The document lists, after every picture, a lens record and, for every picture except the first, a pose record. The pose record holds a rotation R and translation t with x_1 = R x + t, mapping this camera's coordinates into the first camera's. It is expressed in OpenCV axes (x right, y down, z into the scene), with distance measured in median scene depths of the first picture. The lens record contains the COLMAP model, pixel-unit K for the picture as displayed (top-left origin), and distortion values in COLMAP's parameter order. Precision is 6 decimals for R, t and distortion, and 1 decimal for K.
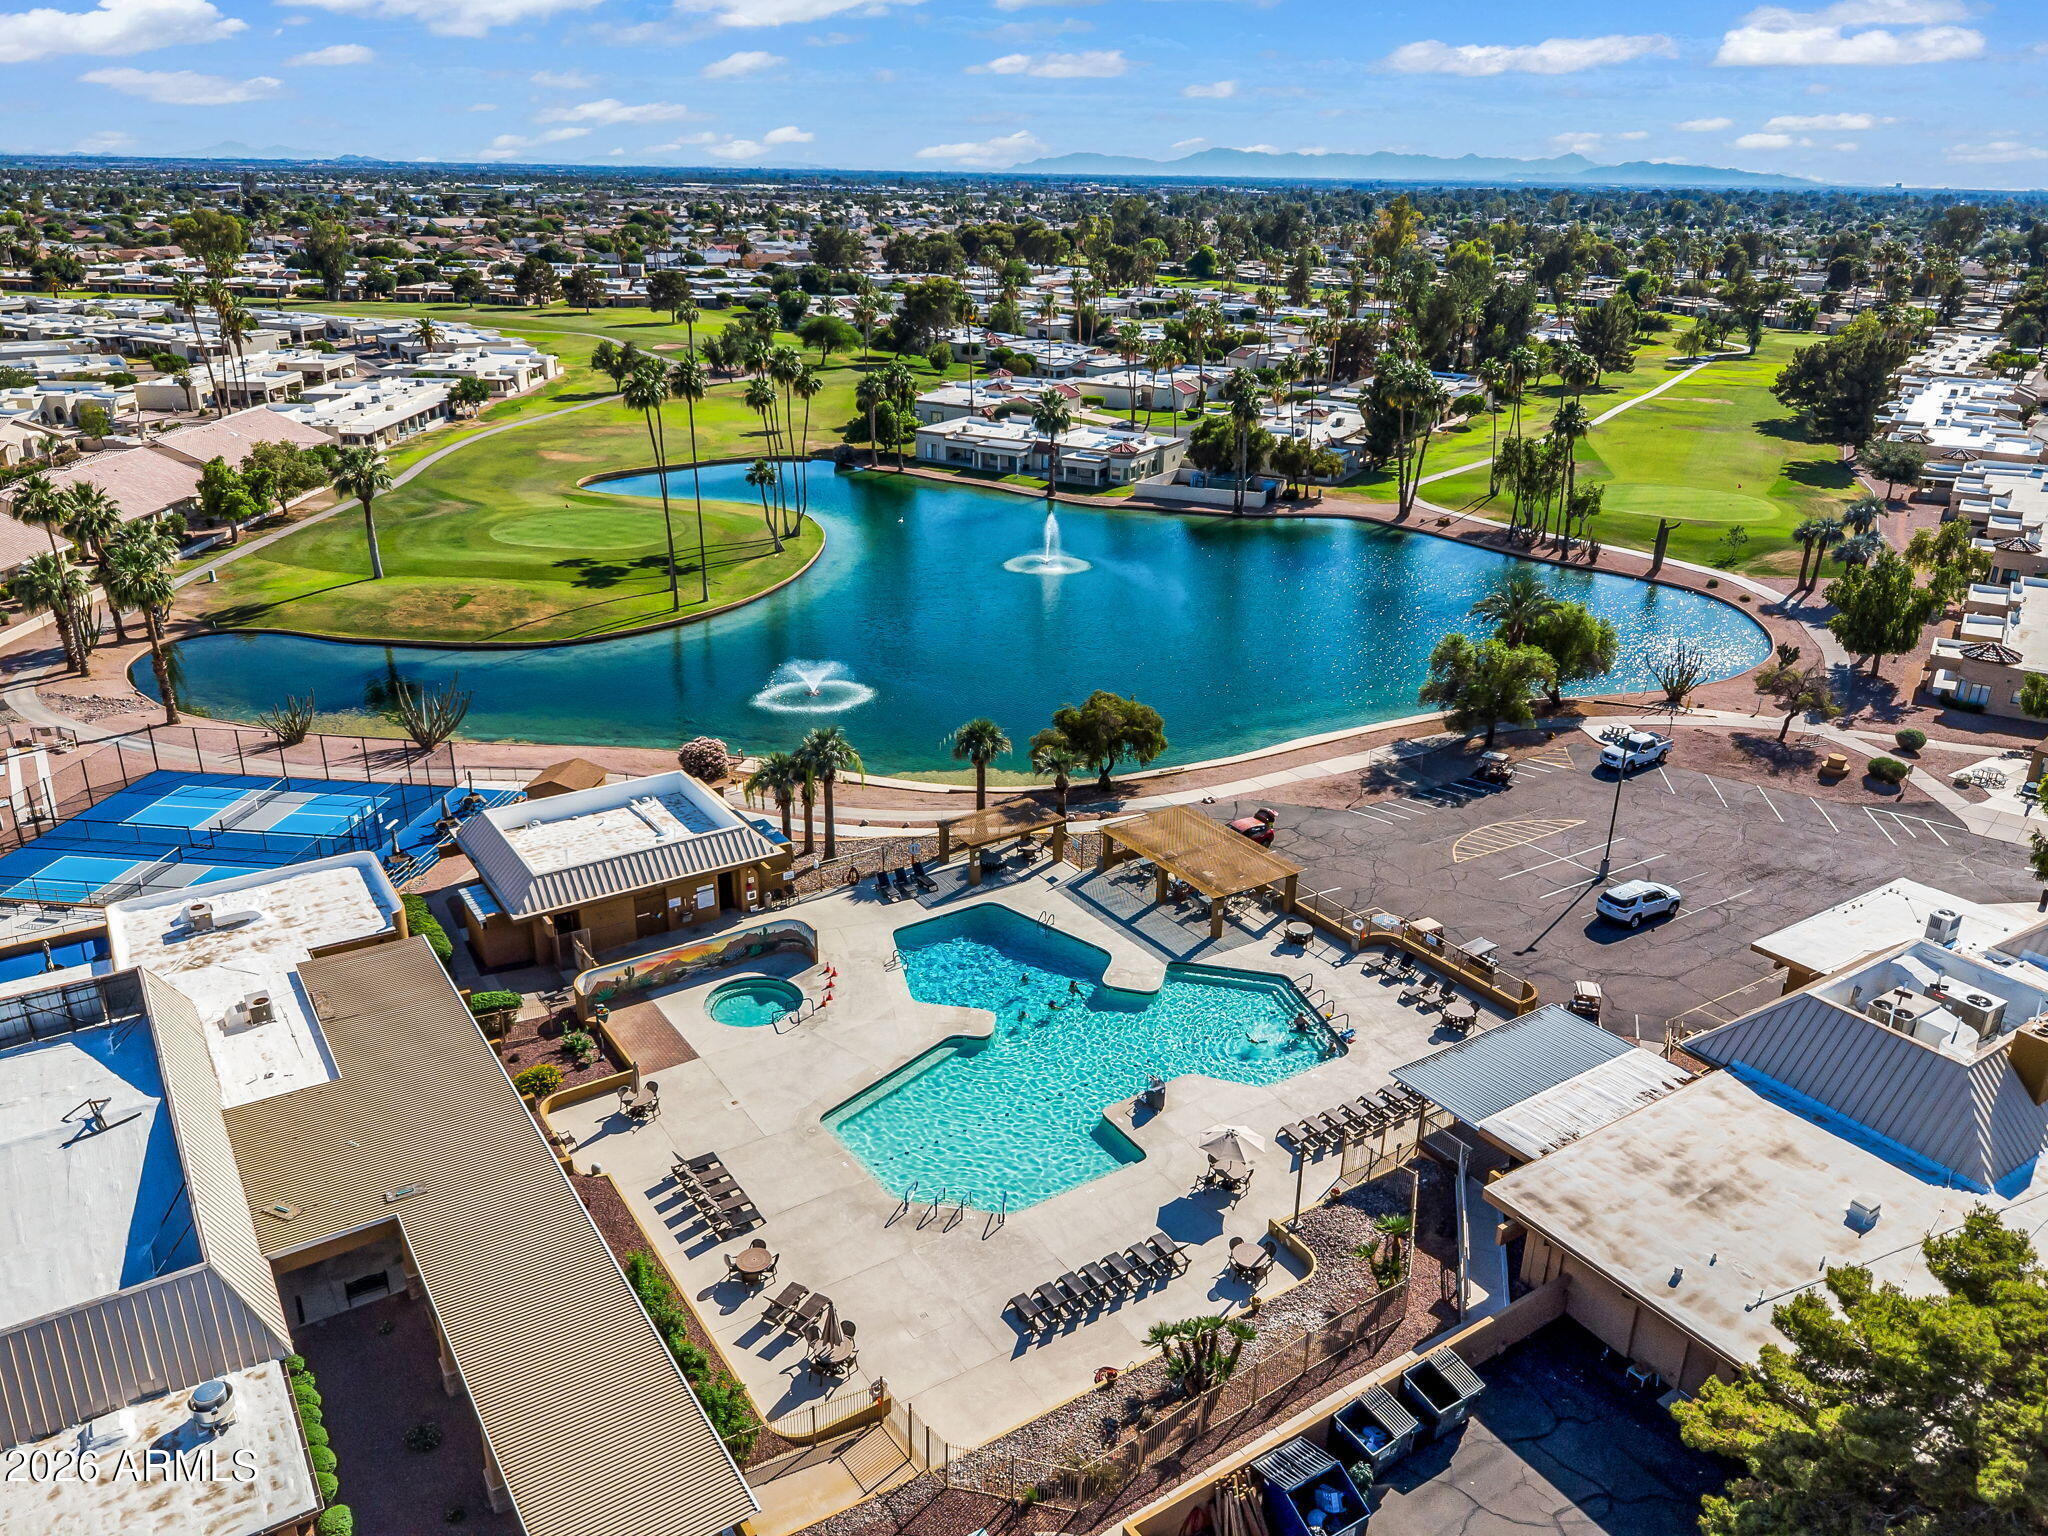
lens RADIAL K [[1521.2, 0, 1024.0], [0, 1521.2, 768.0], [0, 0, 1]] dist [-0.001525, 0.001563]
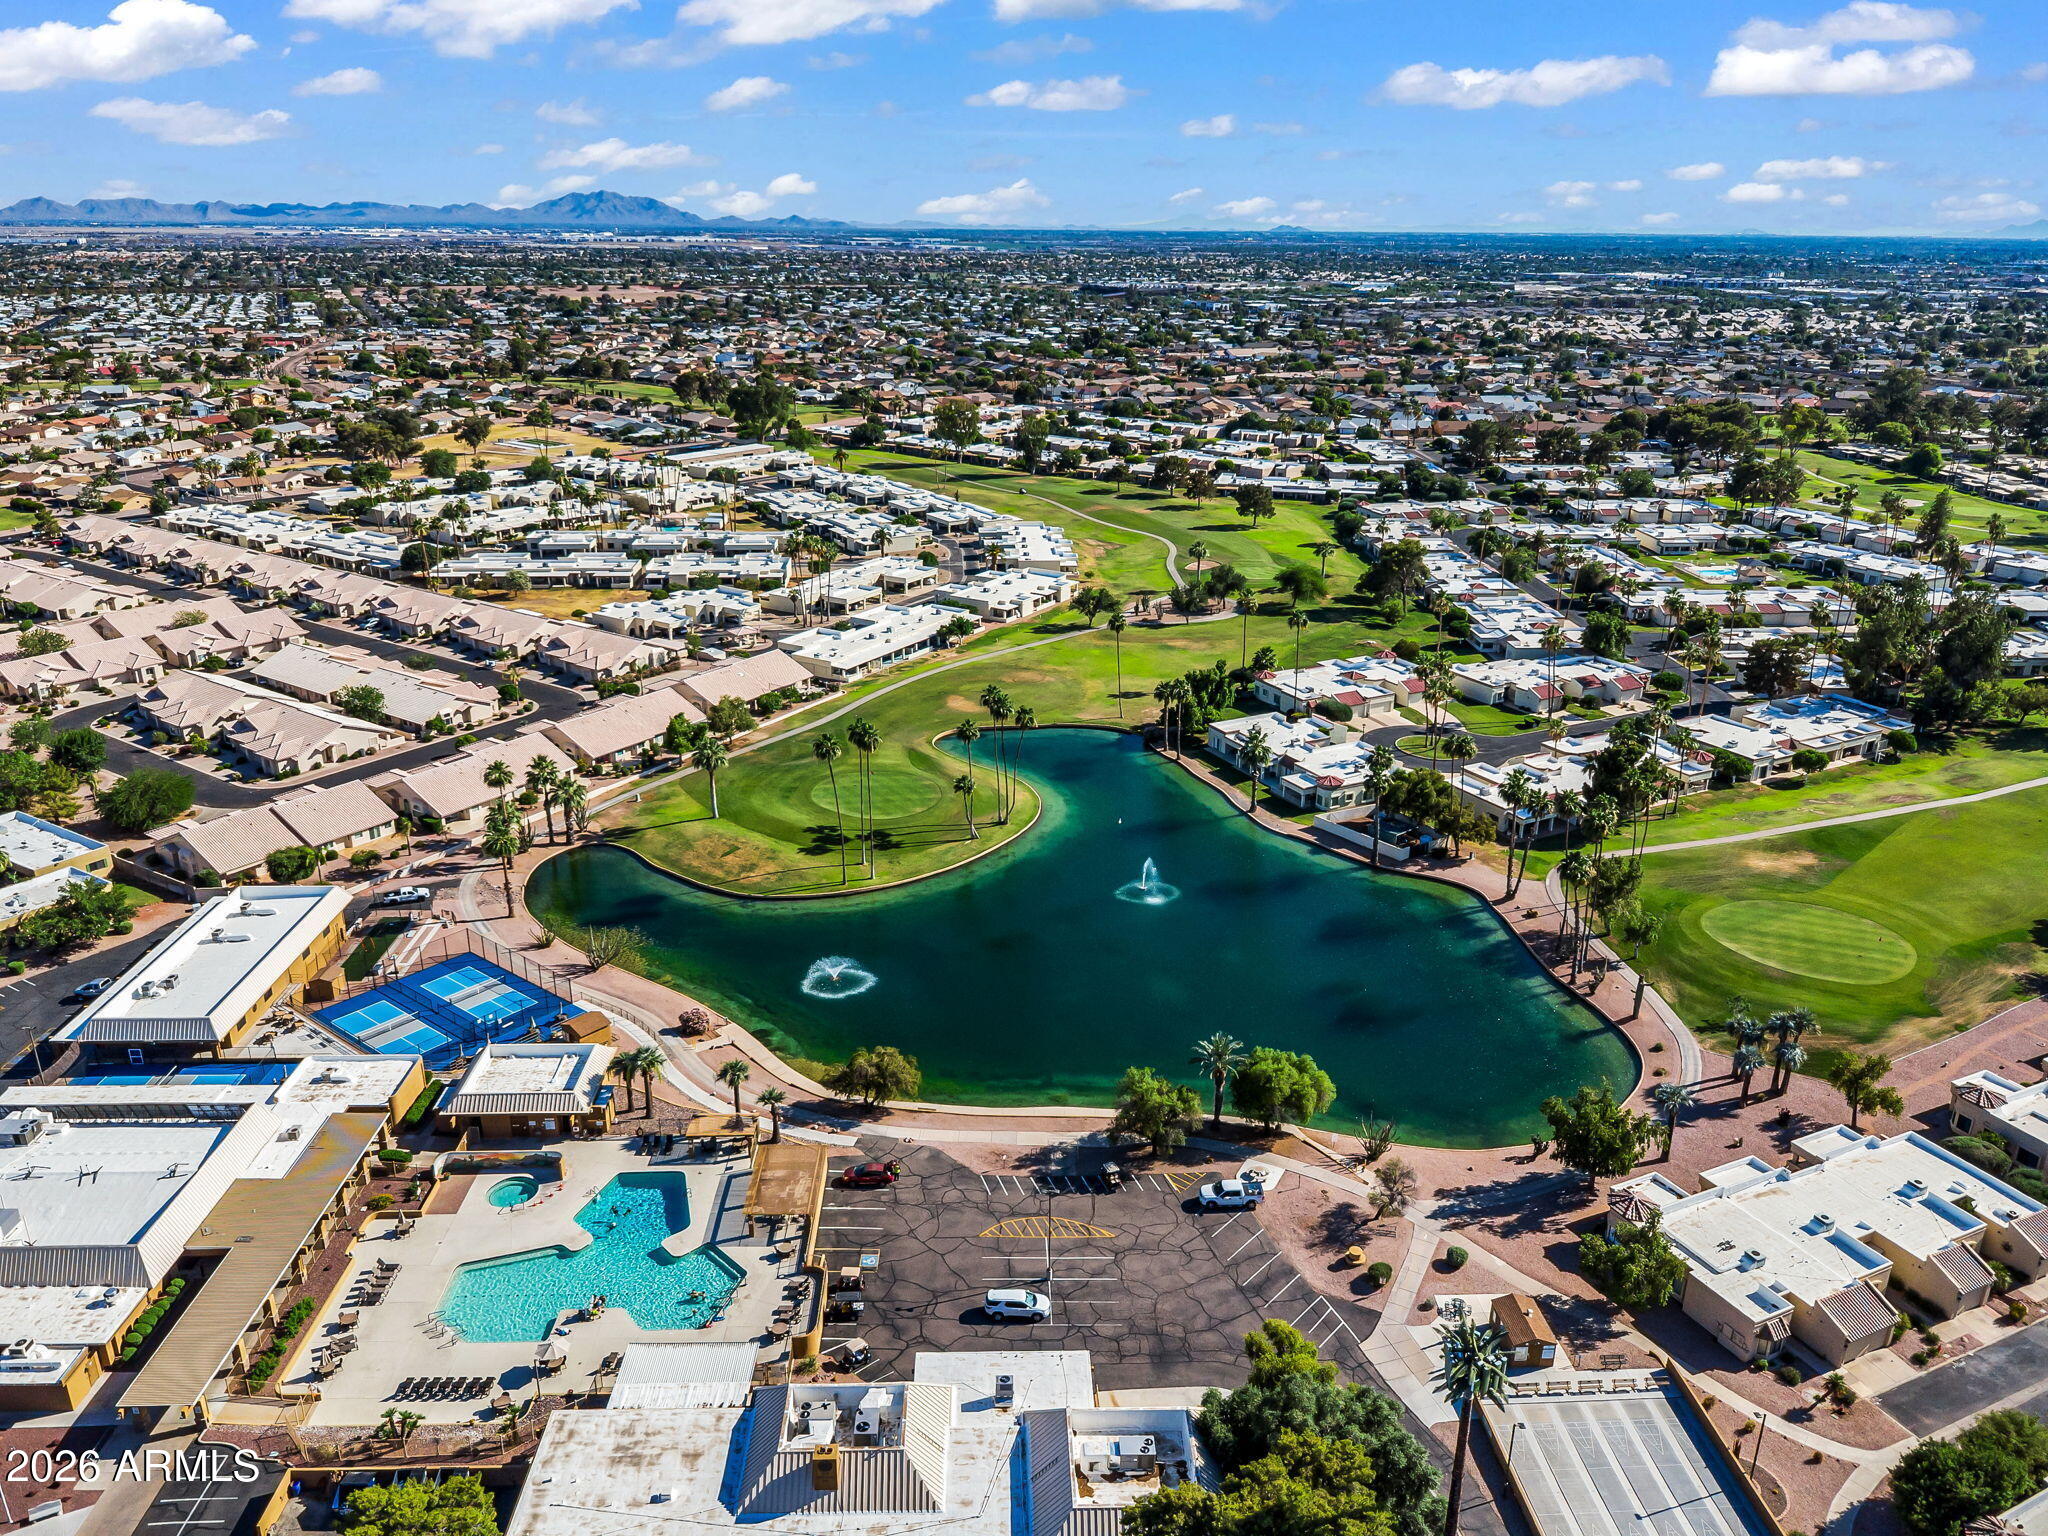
lens RADIAL K [[1521.2, 0, 1024.0], [0, 1521.2, 768.0], [0, 0, 1]] dist [-0.001525, 0.001563]
pose [[0.845184, 0.176813, -0.504383, 1.156878], [-0.192693, 0.981034, 0.021012, -0.500013], [0.498532, 0.079432, 0.863224, -0.357540]]
